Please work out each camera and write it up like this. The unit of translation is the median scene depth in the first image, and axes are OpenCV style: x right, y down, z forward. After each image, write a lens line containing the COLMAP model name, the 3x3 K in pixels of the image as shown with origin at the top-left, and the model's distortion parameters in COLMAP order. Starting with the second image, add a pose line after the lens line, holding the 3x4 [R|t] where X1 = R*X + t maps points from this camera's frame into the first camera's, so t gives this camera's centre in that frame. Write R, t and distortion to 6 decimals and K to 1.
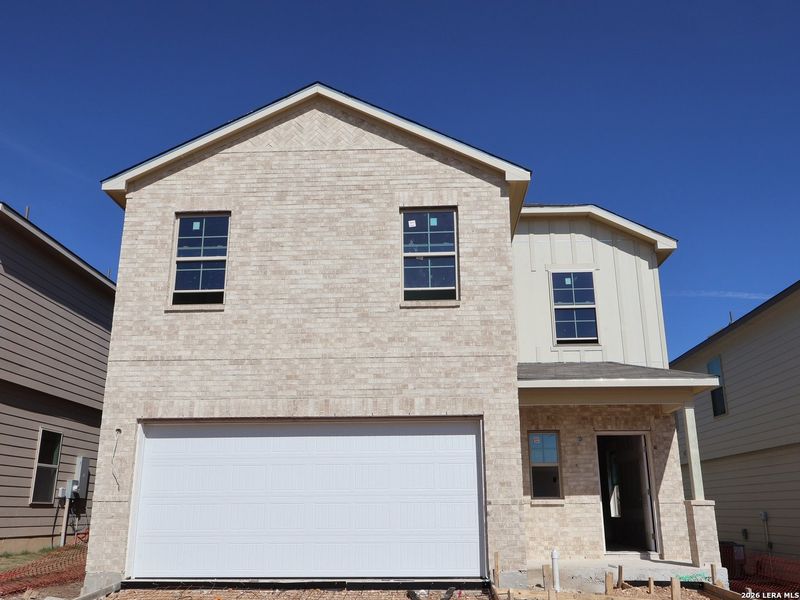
lens RADIAL K [[714.2, 0, 400.0], [0, 714.2, 300.0], [0, 0, 1]] dist [0.000761, -0.003916]
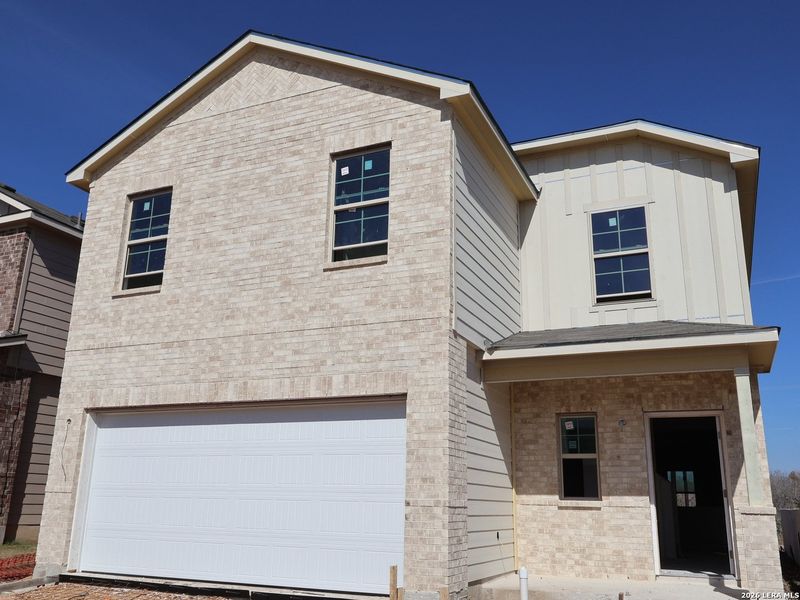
lens RADIAL K [[714.2, 0, 400.0], [0, 714.2, 300.0], [0, 0, 1]] dist [0.000761, -0.003916]
pose [[0.927452, -0.079324, -0.365432, 0.383046], [0.082411, 0.996573, -0.007172, 0.057984], [0.364749, -0.023464, 0.930810, 0.239200]]
